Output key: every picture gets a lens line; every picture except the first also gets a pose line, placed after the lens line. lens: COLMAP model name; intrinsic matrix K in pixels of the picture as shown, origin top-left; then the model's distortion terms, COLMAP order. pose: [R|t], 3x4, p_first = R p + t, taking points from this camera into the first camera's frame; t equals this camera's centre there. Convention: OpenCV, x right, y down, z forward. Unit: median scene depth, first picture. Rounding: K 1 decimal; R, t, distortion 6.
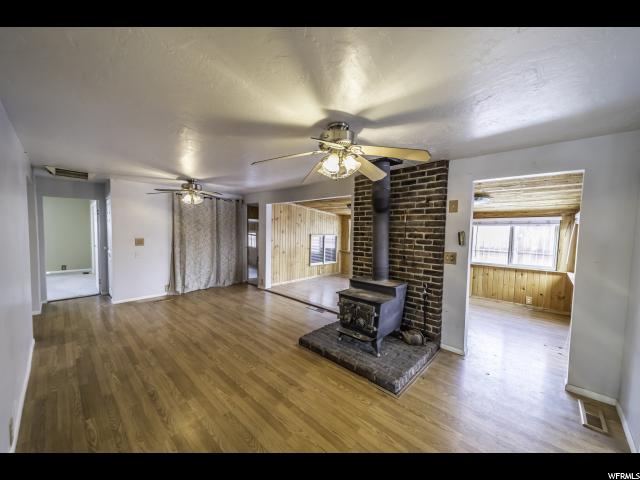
lens RADIAL K [[249.9, 0, 320.0], [0, 249.9, 240.0], [0, 0, 1]] dist [0.041878, -0.000133]
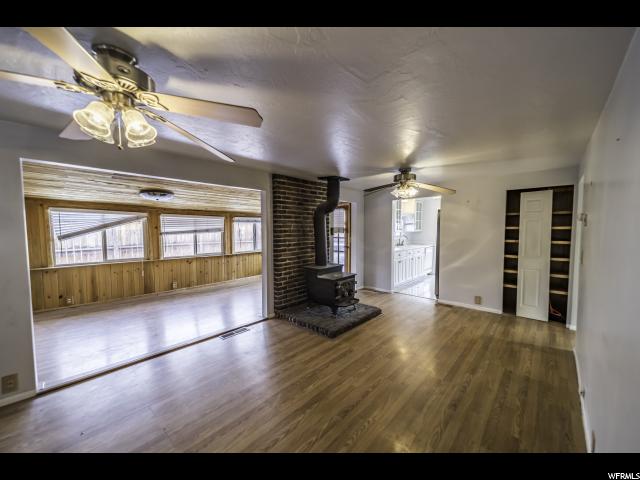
lens RADIAL K [[257.1, 0, 320.0], [0, 257.1, 240.0], [0, 0, 1]] dist [0.059410, 0.000084]
pose [[-0.048933, -0.065068, 0.996680, -1.044224], [0.045525, 0.996693, 0.067304, -0.060120], [-0.997764, 0.048668, -0.045809, 1.008726]]
